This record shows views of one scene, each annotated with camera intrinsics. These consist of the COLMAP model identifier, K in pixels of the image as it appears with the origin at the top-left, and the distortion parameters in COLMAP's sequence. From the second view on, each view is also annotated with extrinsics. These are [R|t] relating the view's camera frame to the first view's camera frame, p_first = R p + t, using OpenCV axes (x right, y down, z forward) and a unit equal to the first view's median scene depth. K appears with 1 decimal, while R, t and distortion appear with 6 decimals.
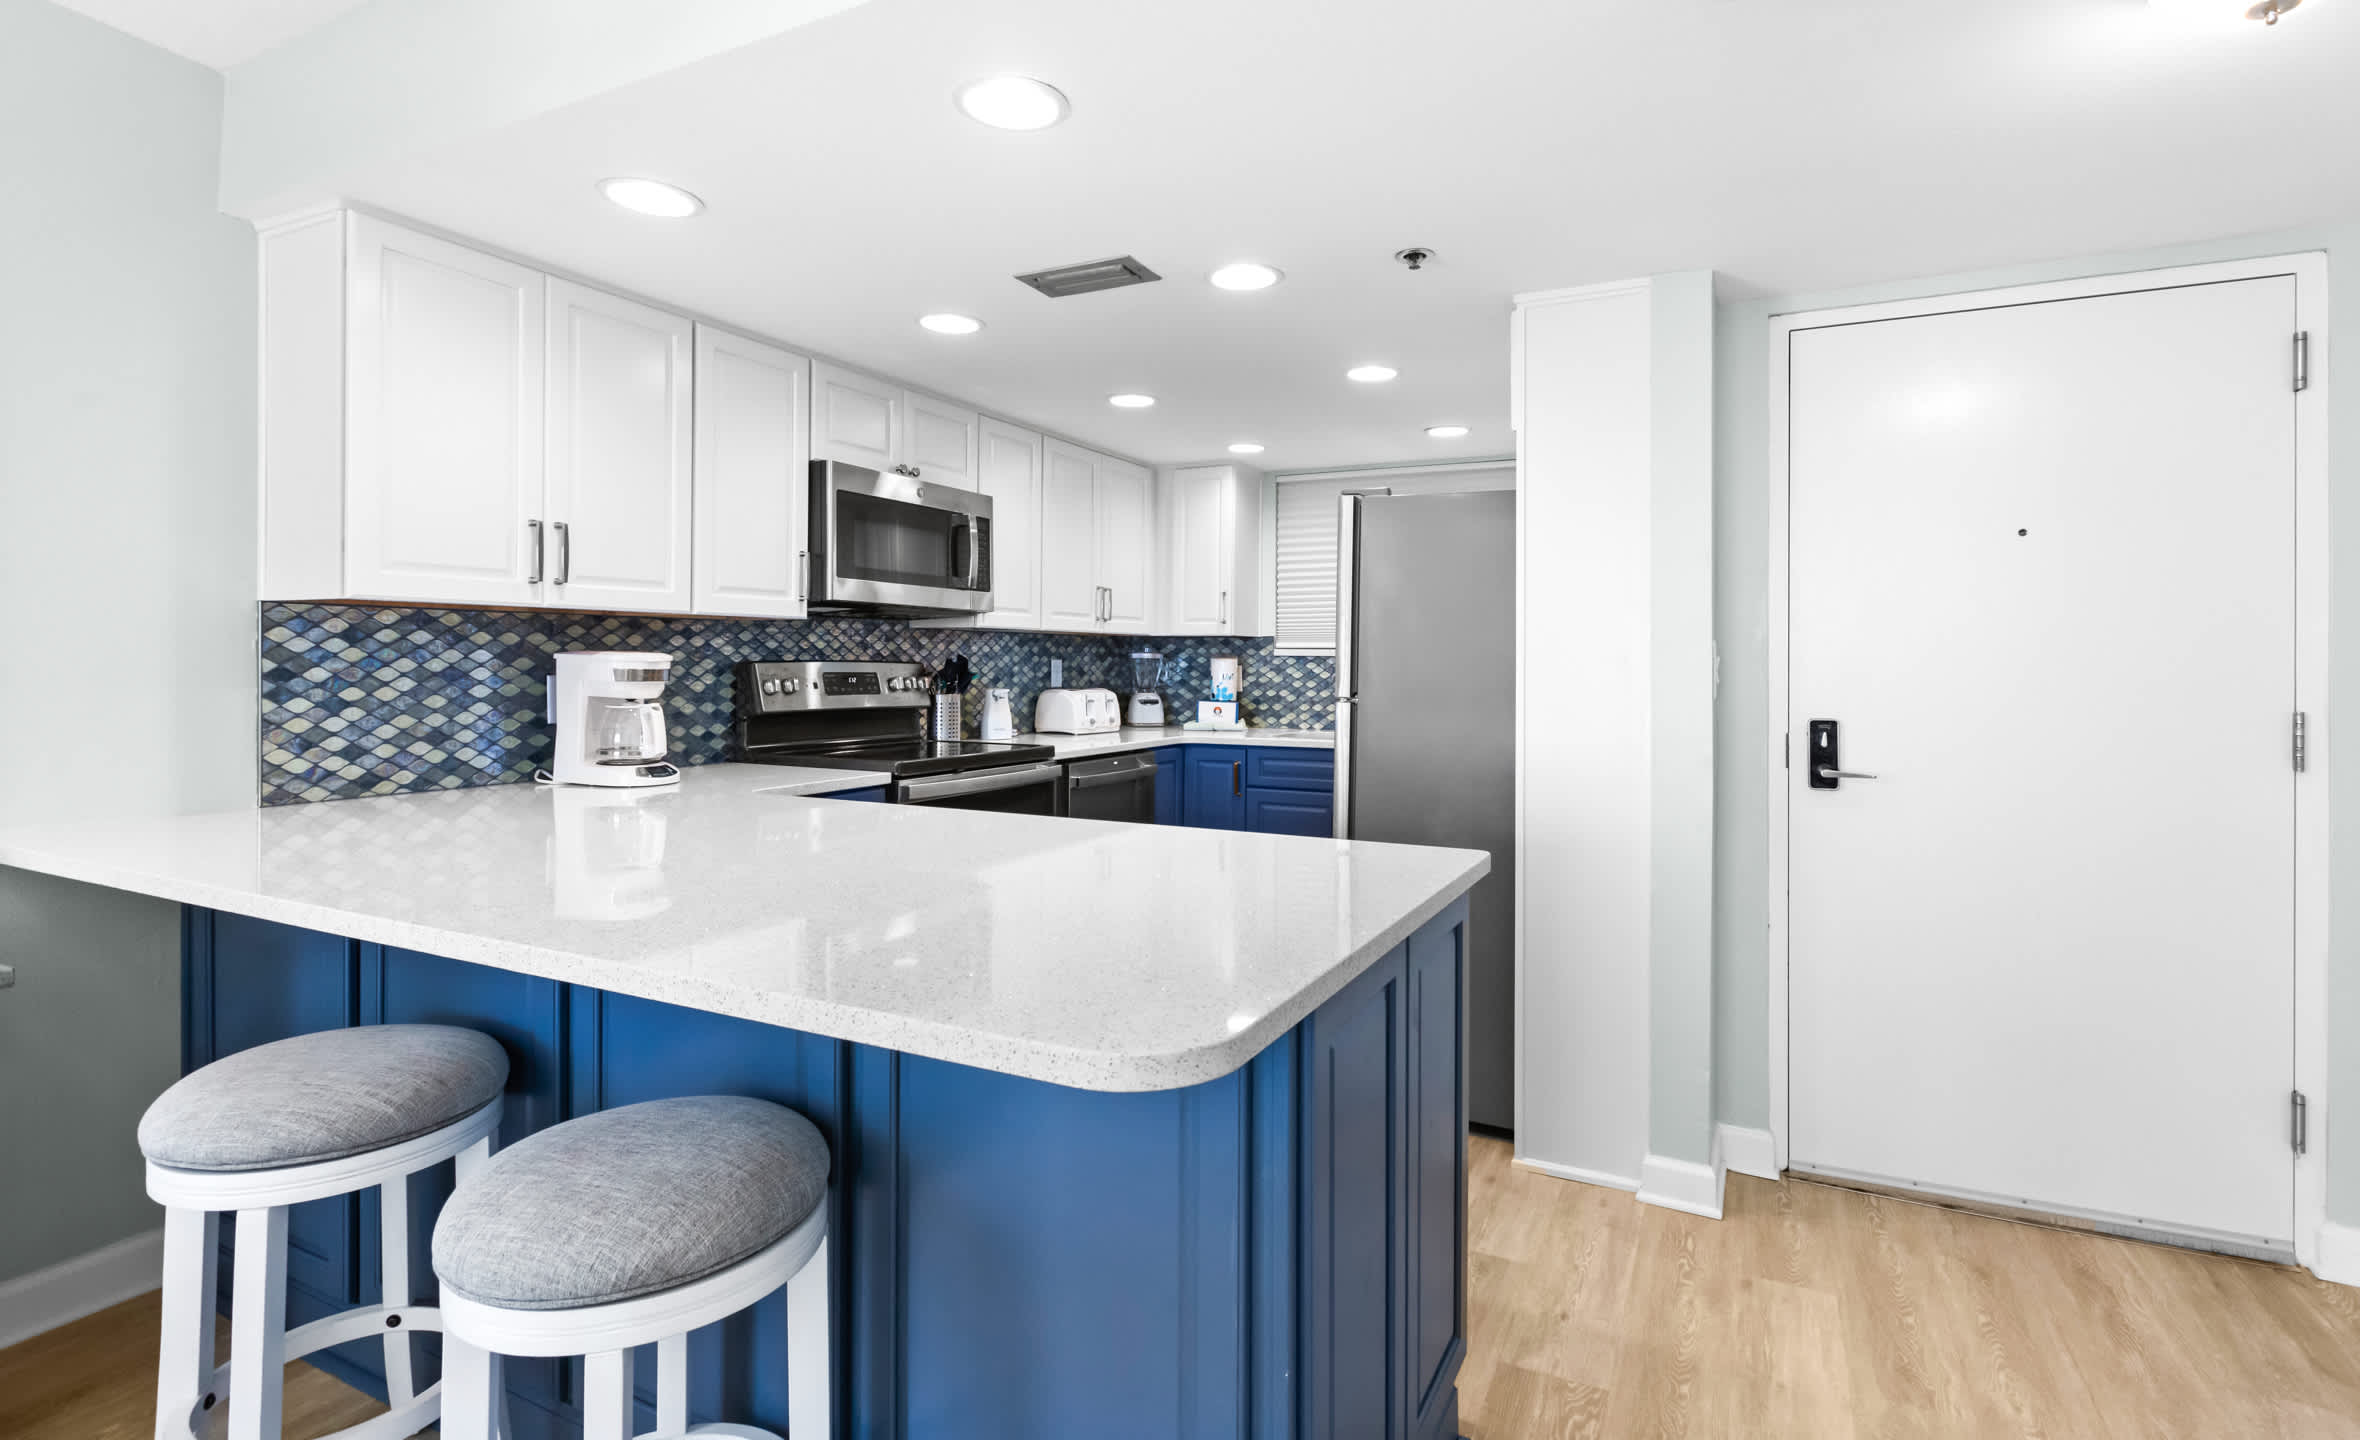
lens RADIAL K [[1089.2, 0, 1238.4], [0, 1089.2, 647.1], [0, 0, 1]] dist [0.008283, -0.004293]
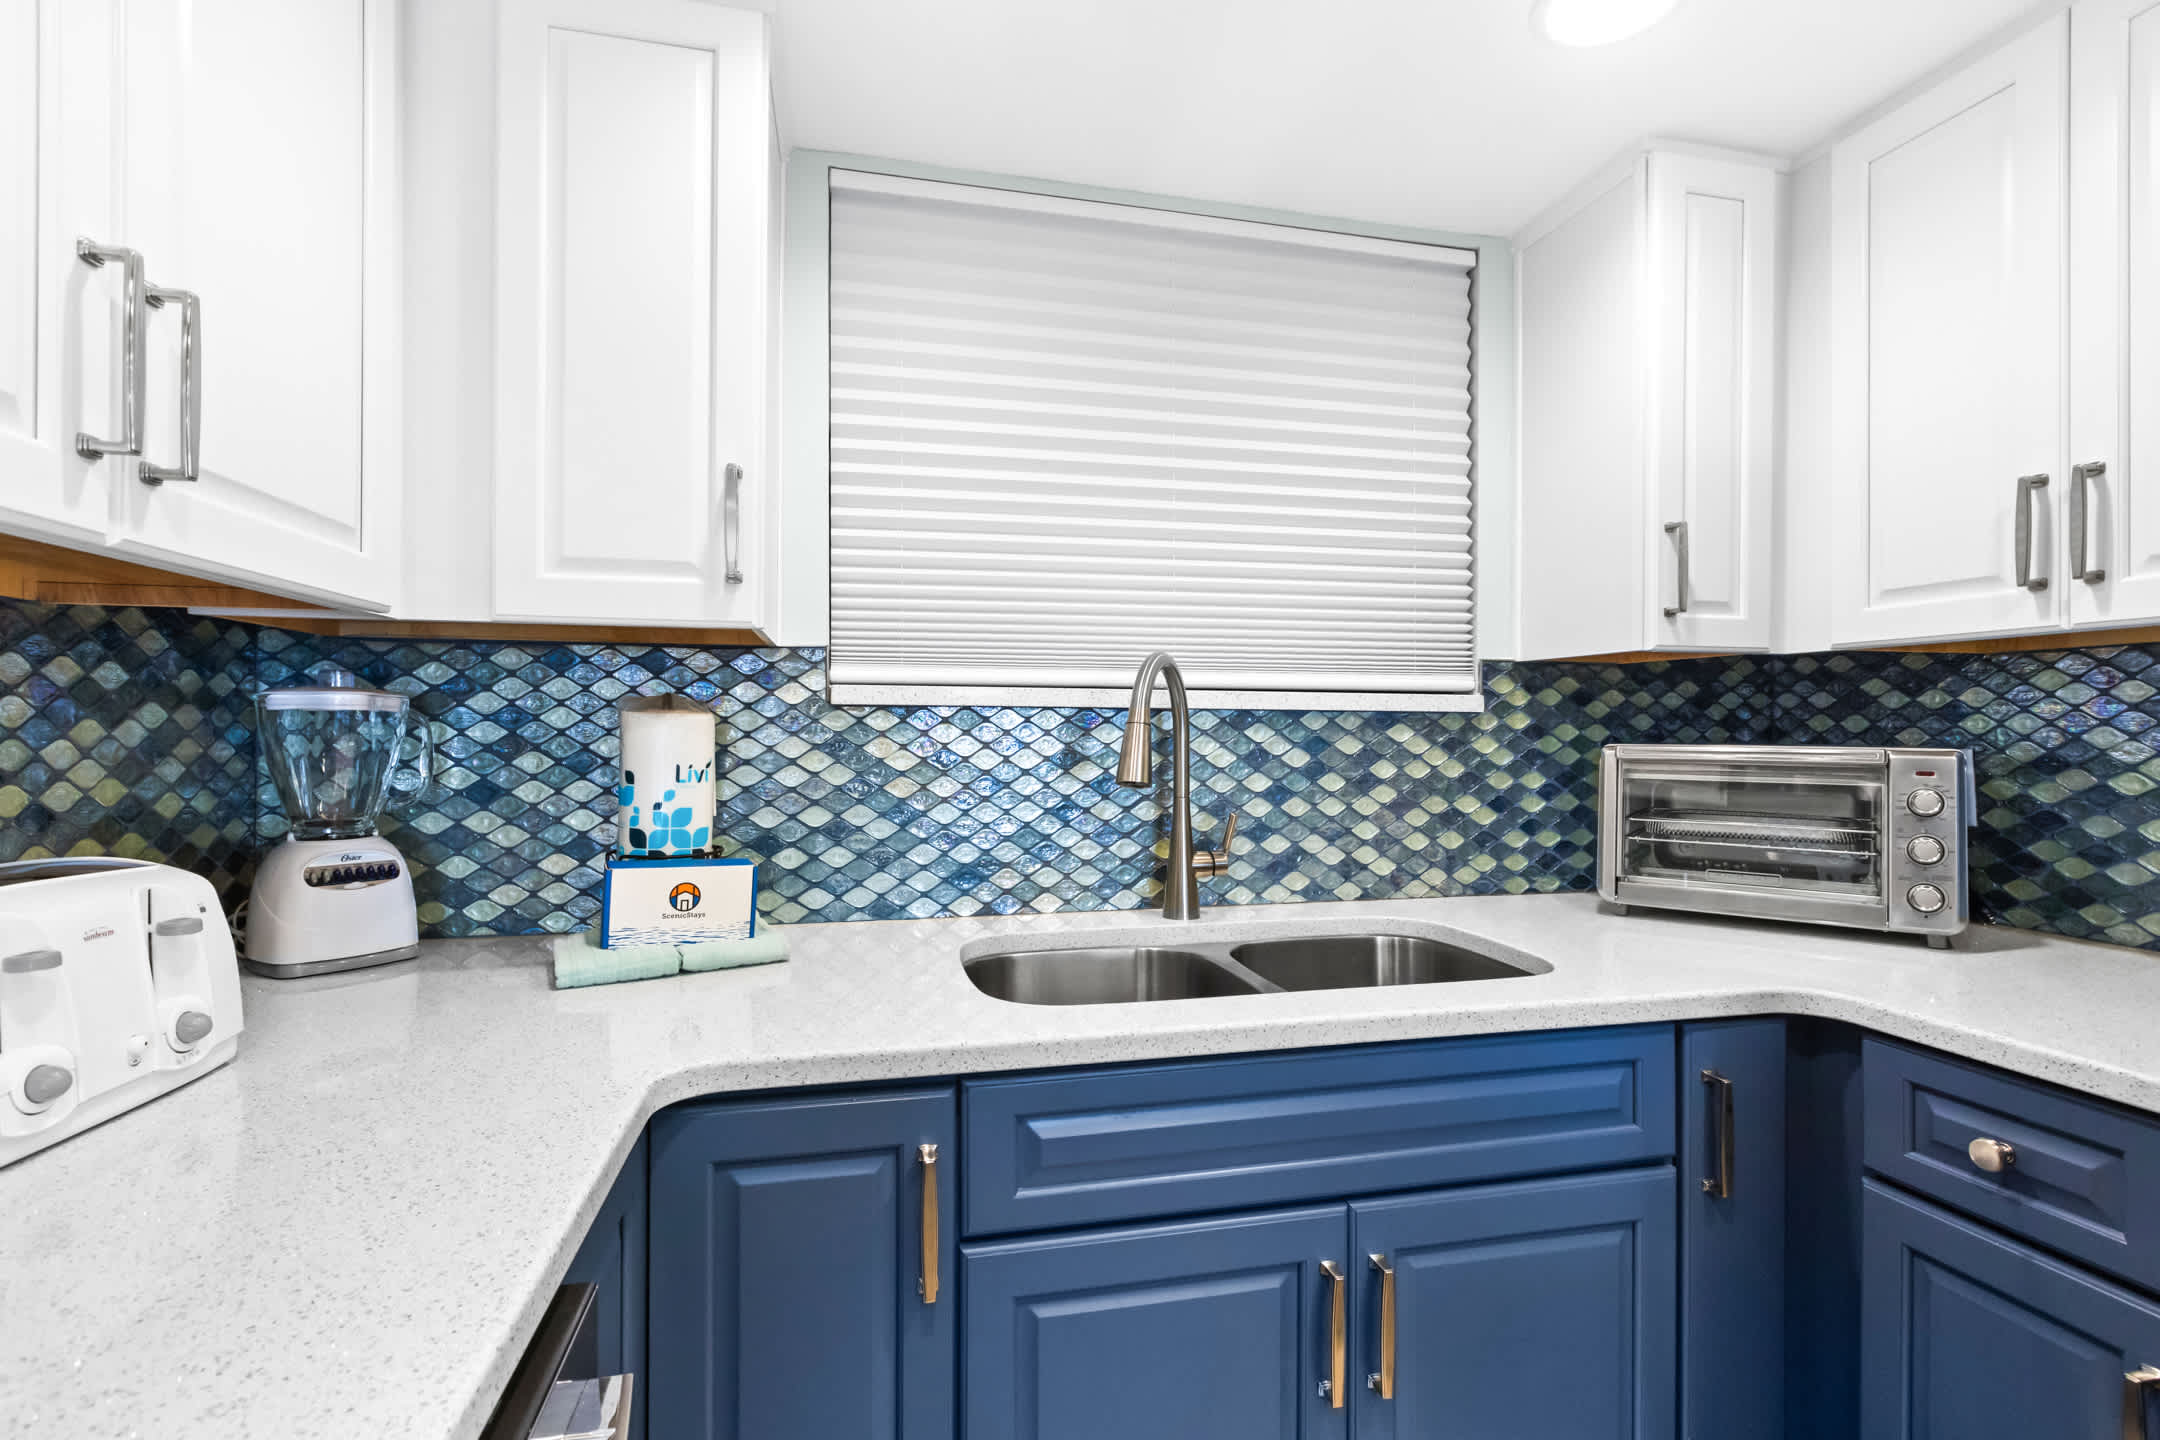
lens RADIAL K [[972.0, 0, 1045.7], [0, 972.0, 727.4], [0, 0, 1]] dist [0.002306, -0.000302]
pose [[0.792901, -0.004425, 0.609334, -0.096867], [-0.005575, 0.999879, 0.014516, 0.010445], [-0.609325, -0.014907, 0.792781, 0.739049]]
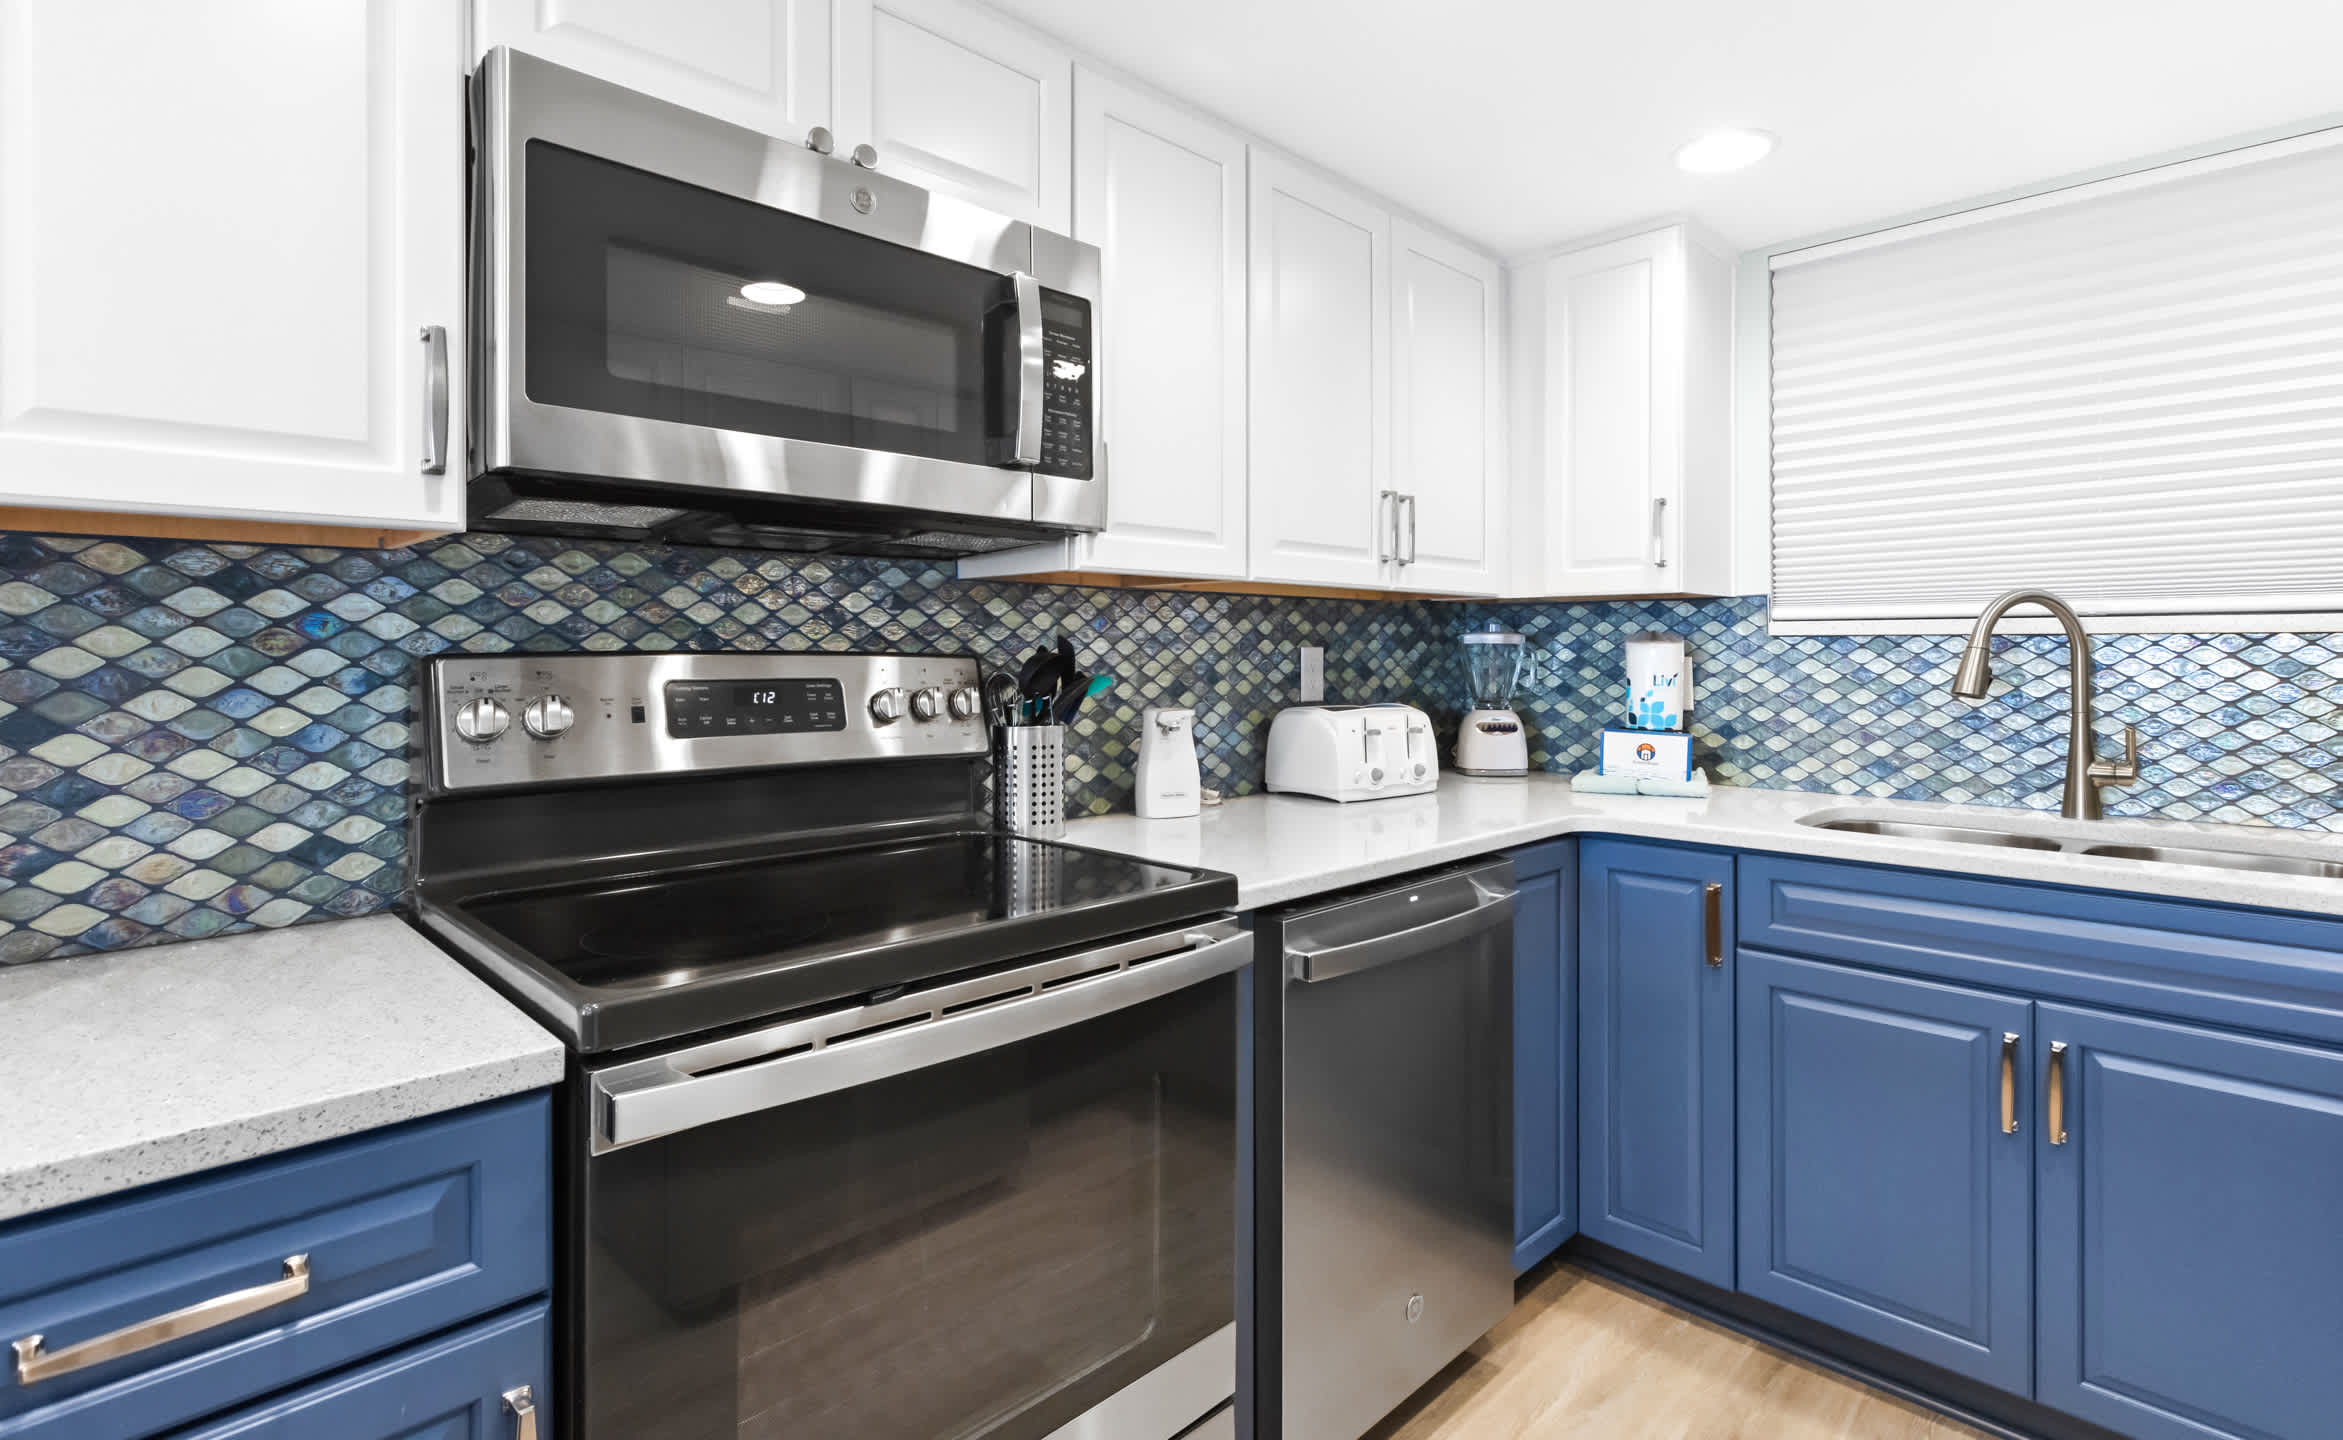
lens RADIAL K [[1081.4, 0, 1250.0], [0, 1081.4, 657.9], [0, 0, 1]] dist [0.008283, -0.004293]
pose [[0.952763, -0.006158, -0.303653, -0.039517], [0.011507, 0.999808, 0.015829, 0.007831], [0.303497, -0.018575, 0.952651, 0.494247]]
